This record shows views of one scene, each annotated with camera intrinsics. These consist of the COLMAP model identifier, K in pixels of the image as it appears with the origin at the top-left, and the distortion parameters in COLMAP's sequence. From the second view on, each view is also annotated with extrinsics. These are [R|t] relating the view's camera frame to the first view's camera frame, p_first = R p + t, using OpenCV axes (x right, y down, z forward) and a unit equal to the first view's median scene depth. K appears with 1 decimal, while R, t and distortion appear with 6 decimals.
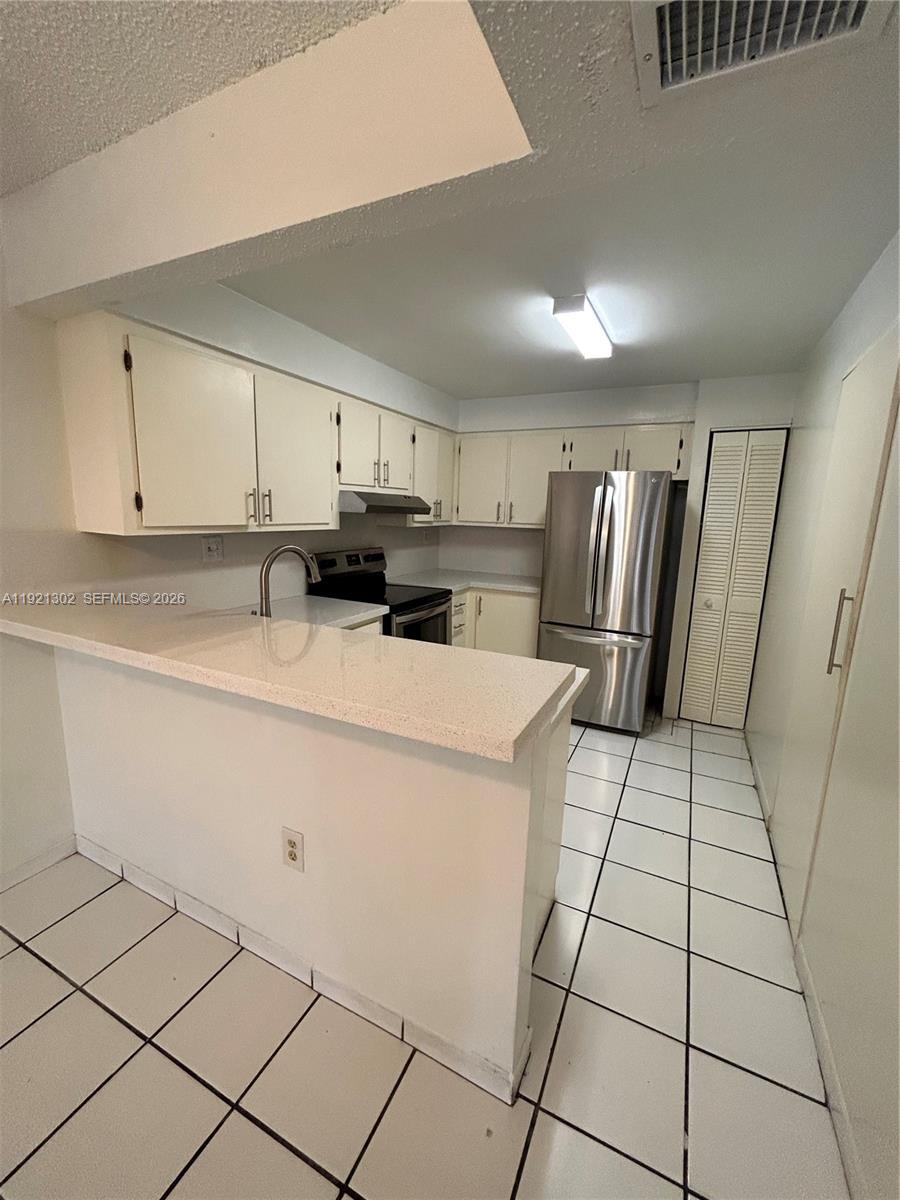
lens RADIAL K [[487.6, 0, 450.5], [0, 487.6, 597.9], [0, 0, 1]] dist [-0.001569, -0.000069]
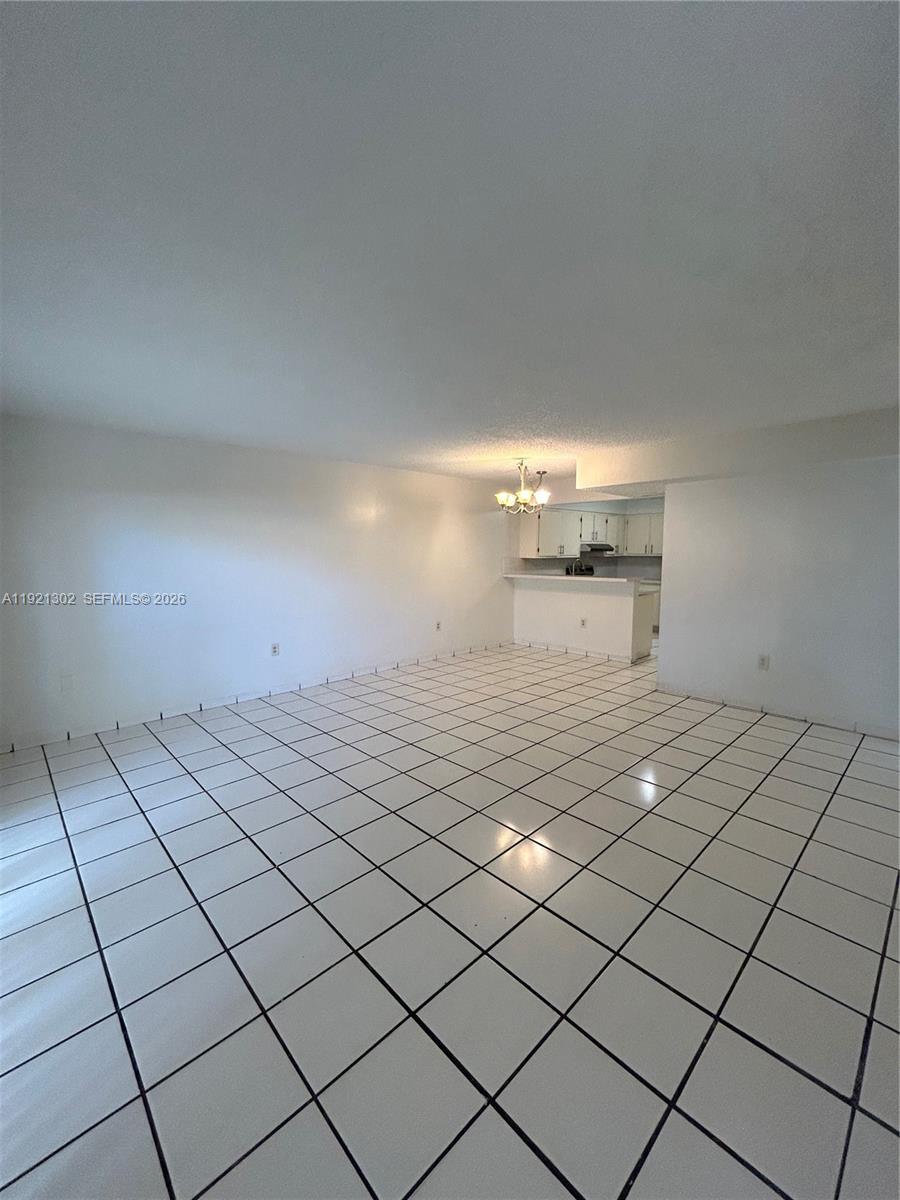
lens RADIAL K [[487.6, 0, 448.5], [0, 487.6, 603.7], [0, 0, 1]] dist [-0.001569, -0.000069]
pose [[0.936855, 0.006871, -0.349649, 0.044703], [-0.030981, 0.997507, -0.063409, 0.315047], [0.348342, 0.070237, 0.934732, -1.801364]]
